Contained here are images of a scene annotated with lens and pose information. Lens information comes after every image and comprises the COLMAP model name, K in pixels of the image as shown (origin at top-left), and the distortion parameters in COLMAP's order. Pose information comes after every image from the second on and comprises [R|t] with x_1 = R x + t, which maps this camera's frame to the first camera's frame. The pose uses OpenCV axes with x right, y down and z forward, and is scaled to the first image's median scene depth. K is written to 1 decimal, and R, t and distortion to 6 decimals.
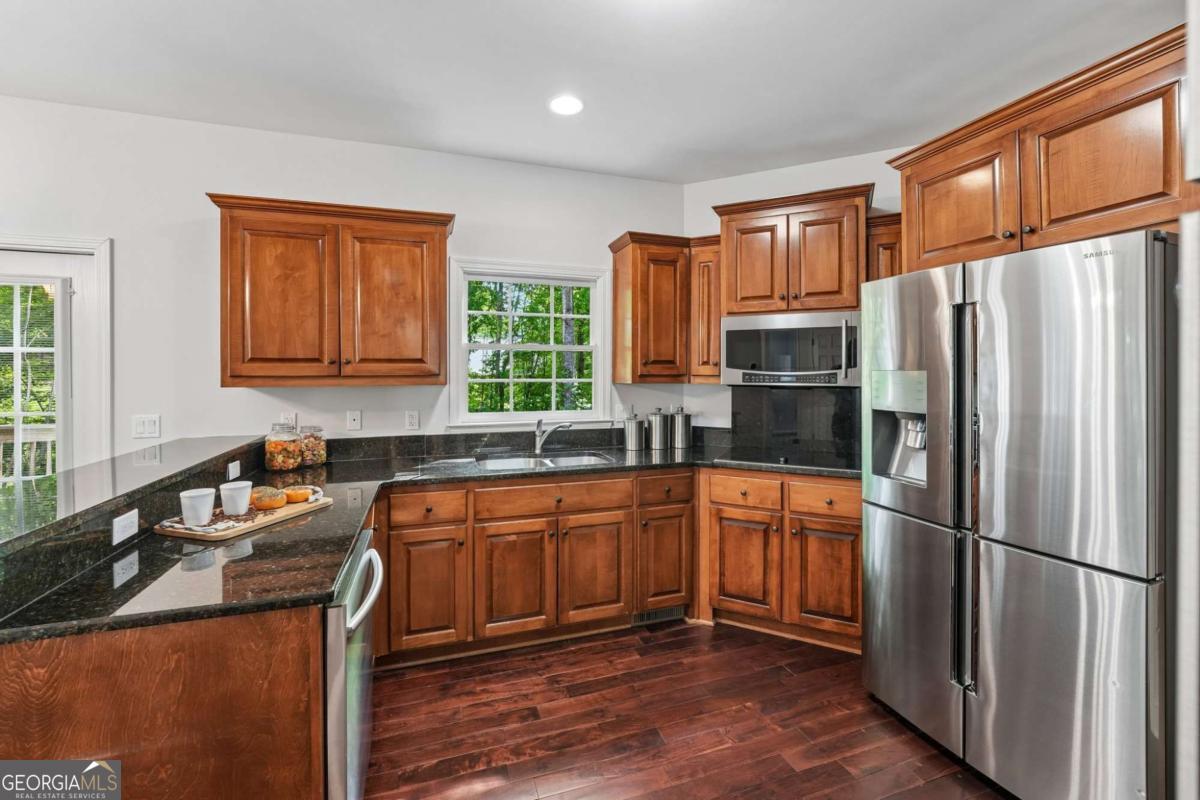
lens RADIAL K [[494.0, 0, 593.1], [0, 494.0, 371.3], [0, 0, 1]] dist [-0.008572, 0.000249]
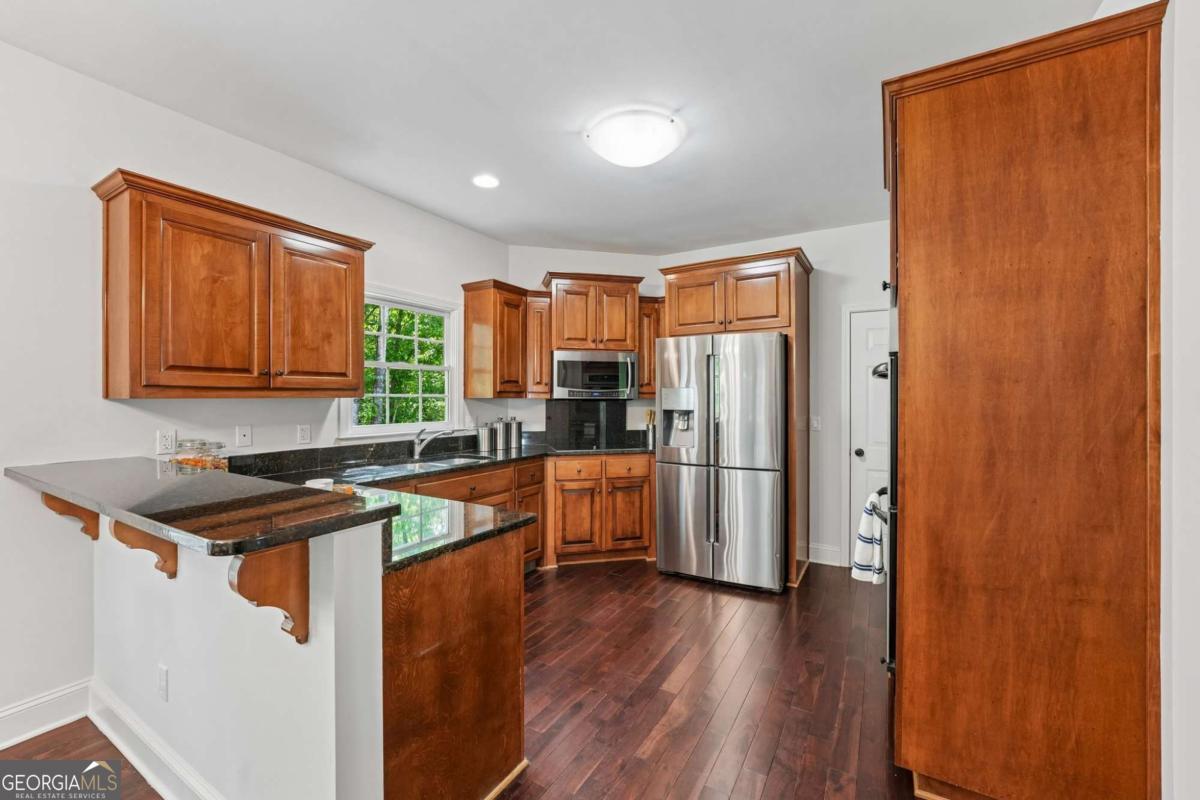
lens RADIAL K [[483.2, 0, 597.7], [0, 483.2, 395.9], [0, 0, 1]] dist [-0.011231, 0.000235]
pose [[0.758729, 0.002783, 0.651400, -0.603987], [-0.000298, 0.999992, -0.003925, 0.027747], [-0.651406, 0.002784, 0.758724, -0.140851]]
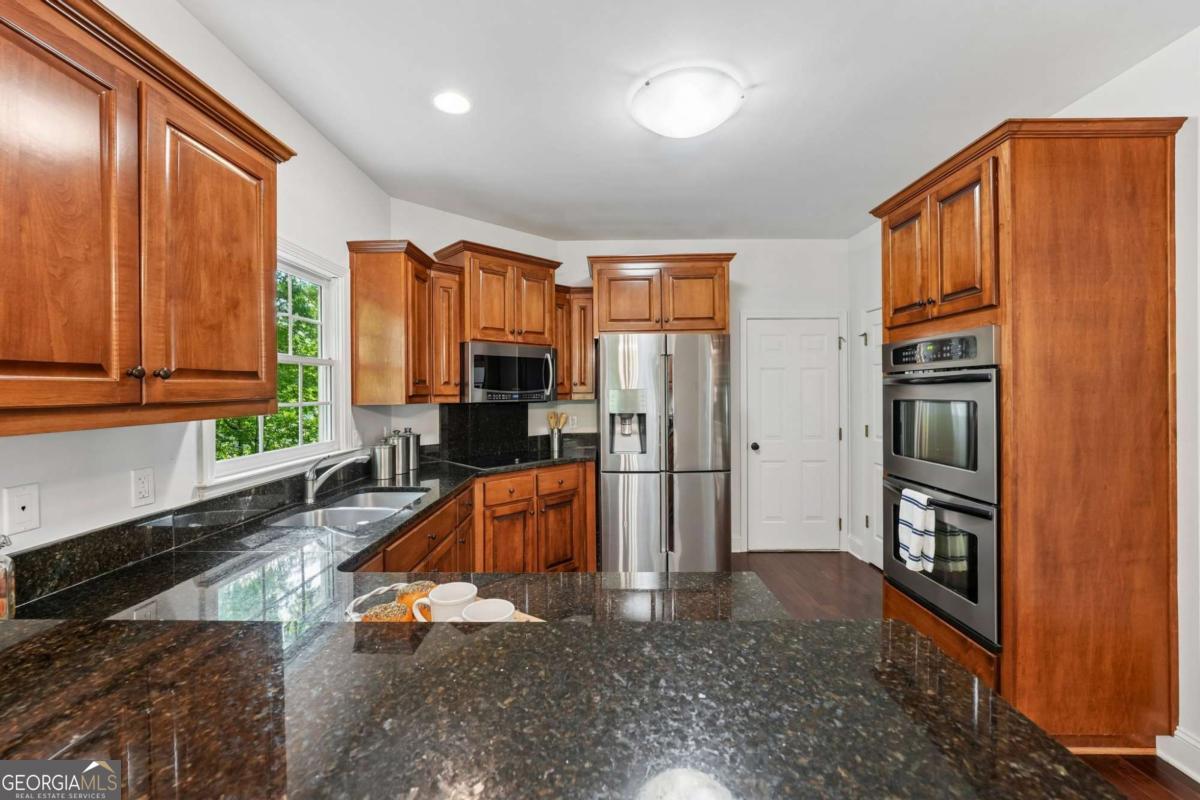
lens RADIAL K [[485.9, 0, 596.7], [0, 485.9, 389.5], [0, 0, 1]] dist [-0.007814, 0.000066]
pose [[0.324784, -0.002223, 0.945786, -0.759560], [0.007583, 0.999971, -0.000254, -0.000810], [-0.945758, 0.007254, 0.324792, 0.416817]]
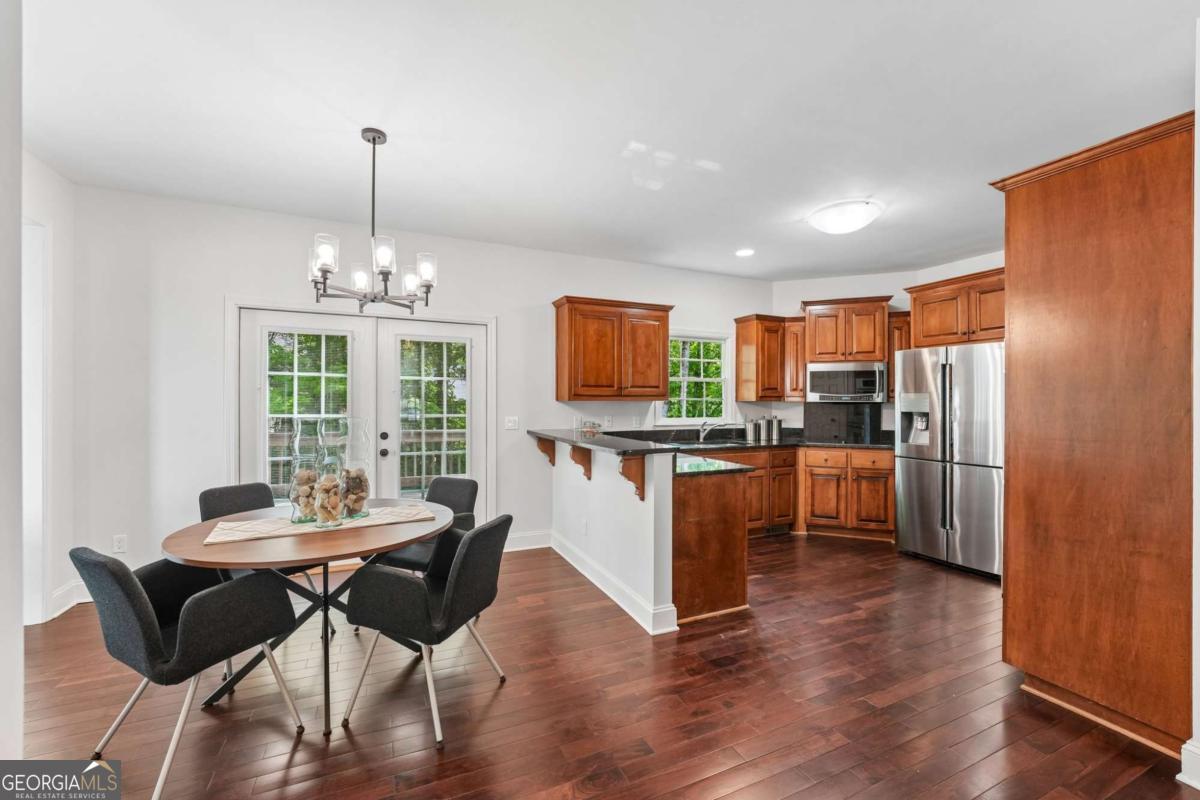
lens RADIAL K [[484.3, 0, 601.8], [0, 484.3, 398.2], [0, 0, 1]] dist [-0.005946, 0.000232]
pose [[0.994026, 0.004356, 0.109052, -0.735697], [-0.003965, 0.999985, -0.003799, 0.026638], [-0.109067, 0.003344, 0.994029, -0.719714]]
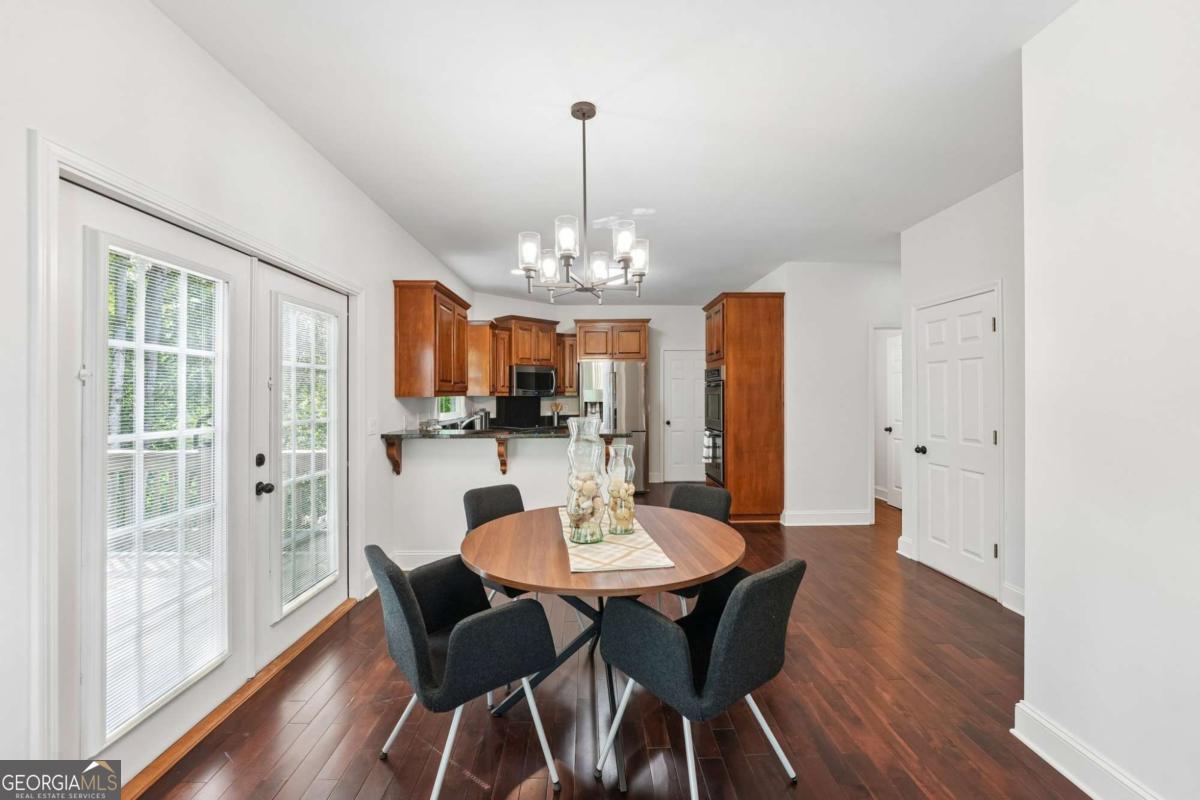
lens RADIAL K [[485.9, 0, 596.7], [0, 485.9, 389.5], [0, 0, 1]] dist [-0.007814, 0.000066]
pose [[0.305892, 0.010274, 0.952011, -1.907695], [0.002868, 0.999927, -0.011713, 0.028011], [-0.952062, 0.006313, 0.305840, -0.026747]]
